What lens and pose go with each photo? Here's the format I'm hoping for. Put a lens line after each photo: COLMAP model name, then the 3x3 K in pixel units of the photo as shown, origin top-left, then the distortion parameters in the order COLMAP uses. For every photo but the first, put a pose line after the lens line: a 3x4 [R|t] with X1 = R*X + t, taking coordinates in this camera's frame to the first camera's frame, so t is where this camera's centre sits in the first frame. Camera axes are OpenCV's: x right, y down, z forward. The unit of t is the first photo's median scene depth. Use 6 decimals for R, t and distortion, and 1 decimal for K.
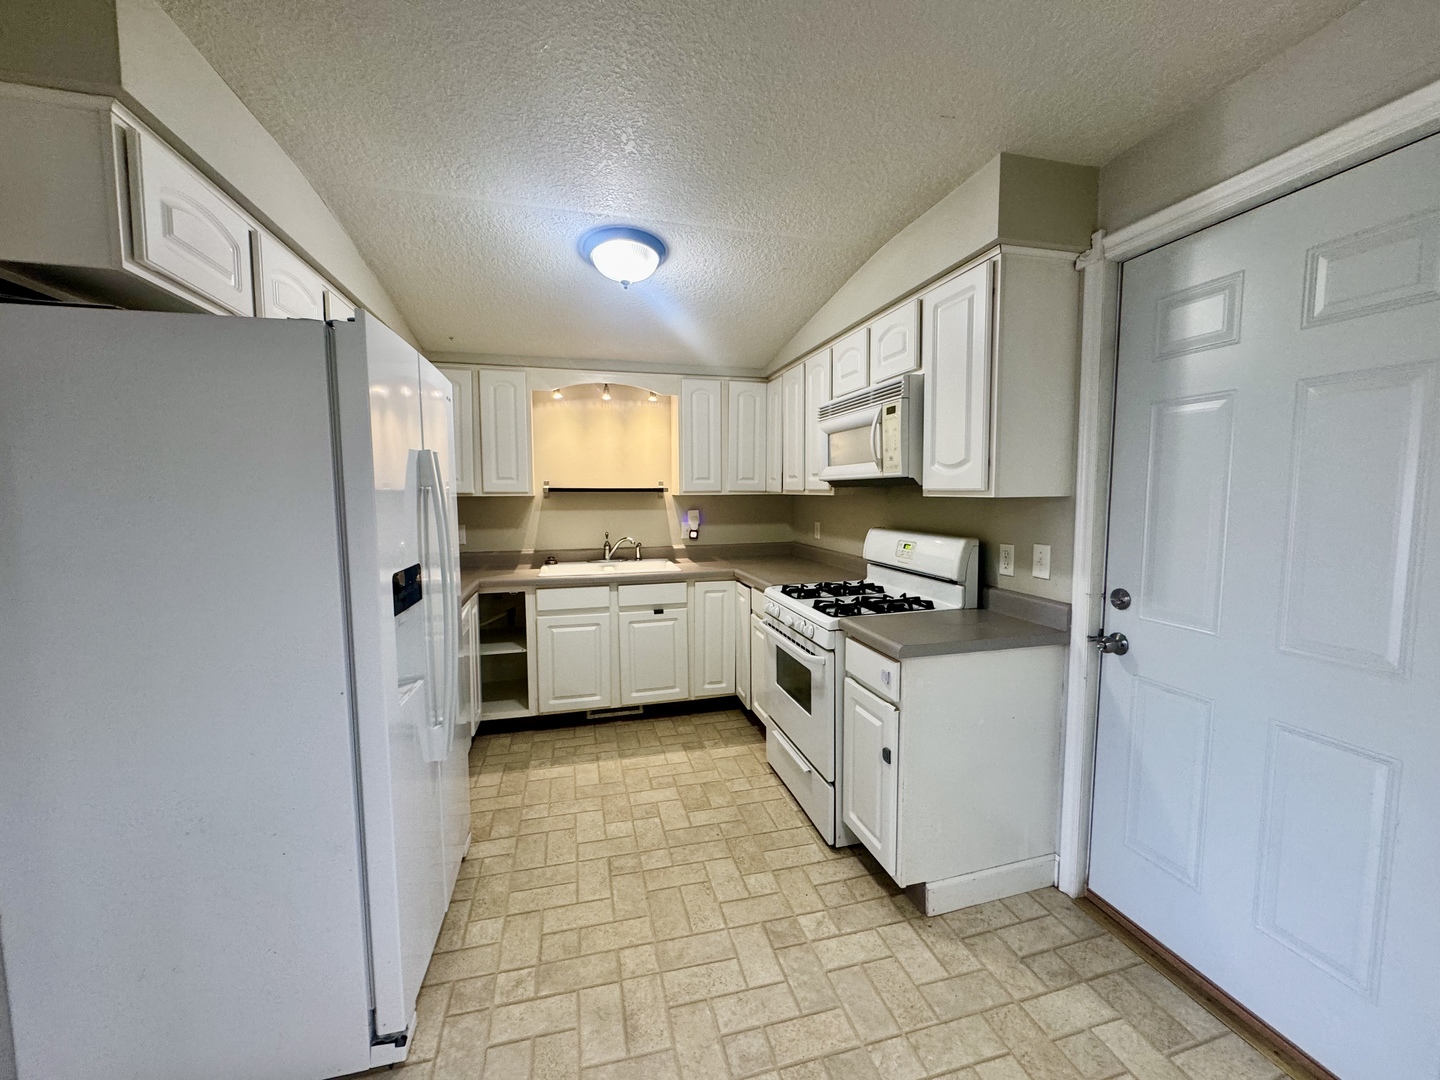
lens RADIAL K [[575.6, 0, 719.2], [0, 575.6, 535.2], [0, 0, 1]] dist [-0.001562, -0.000137]
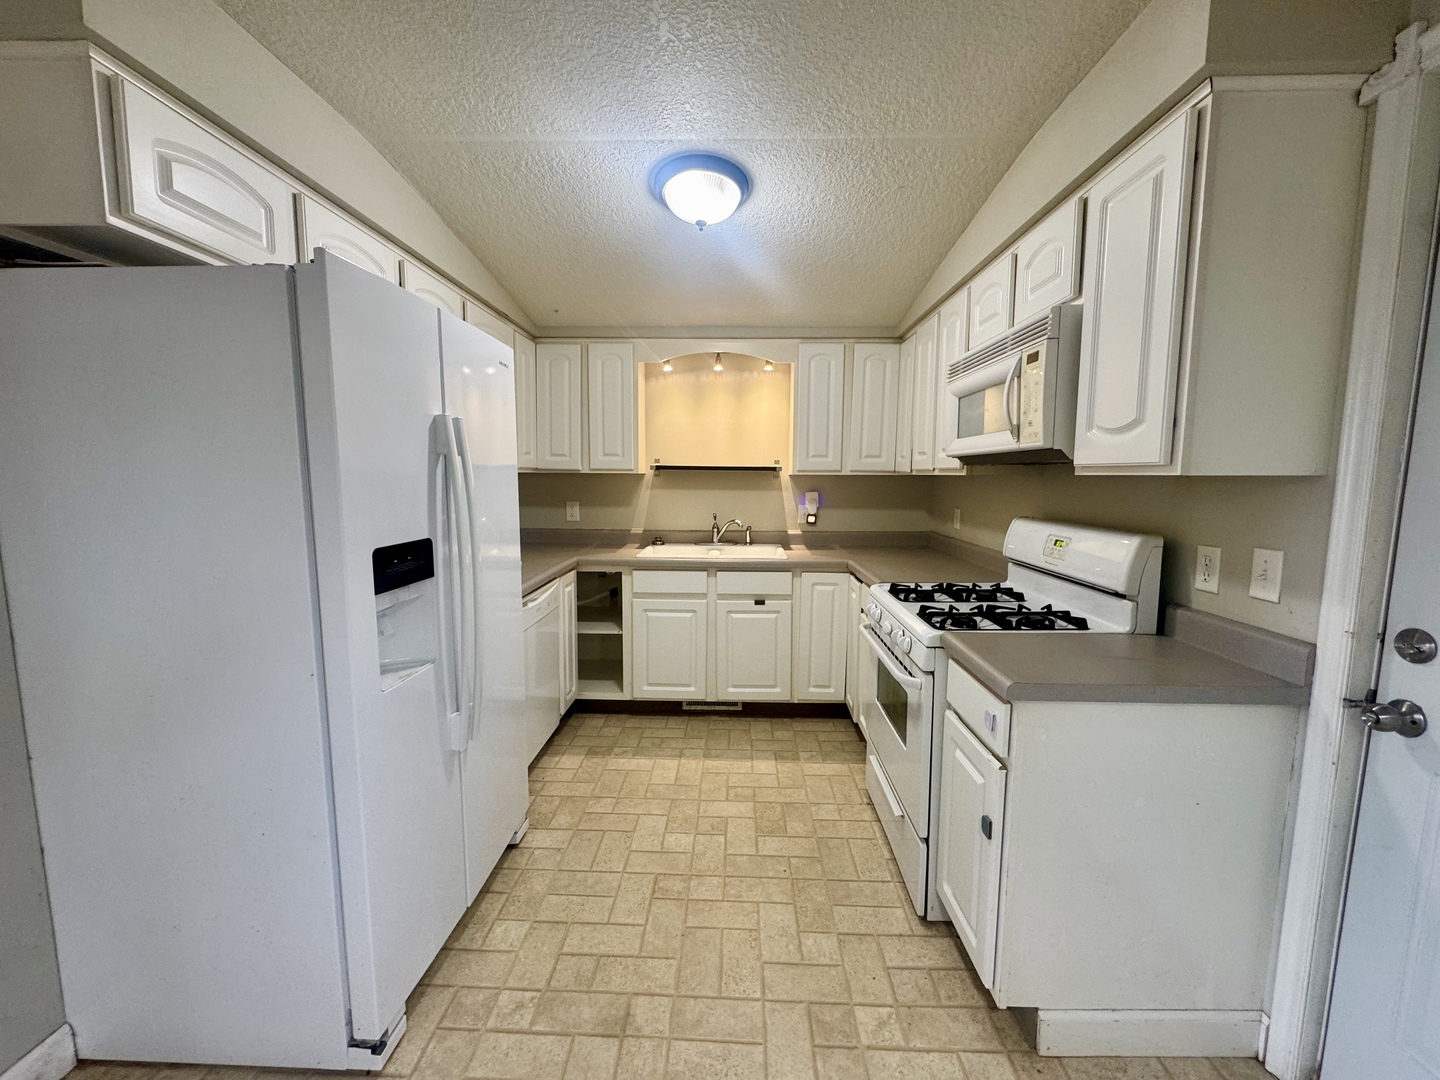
lens RADIAL K [[575.6, 0, 719.2], [0, 575.6, 535.2], [0, 0, 1]] dist [-0.001562, -0.000137]
pose [[0.959241, 0.040854, -0.279620, 0.130789], [-0.033164, 0.998932, 0.032183, -0.000275], [0.280636, -0.021598, 0.959571, 0.178427]]
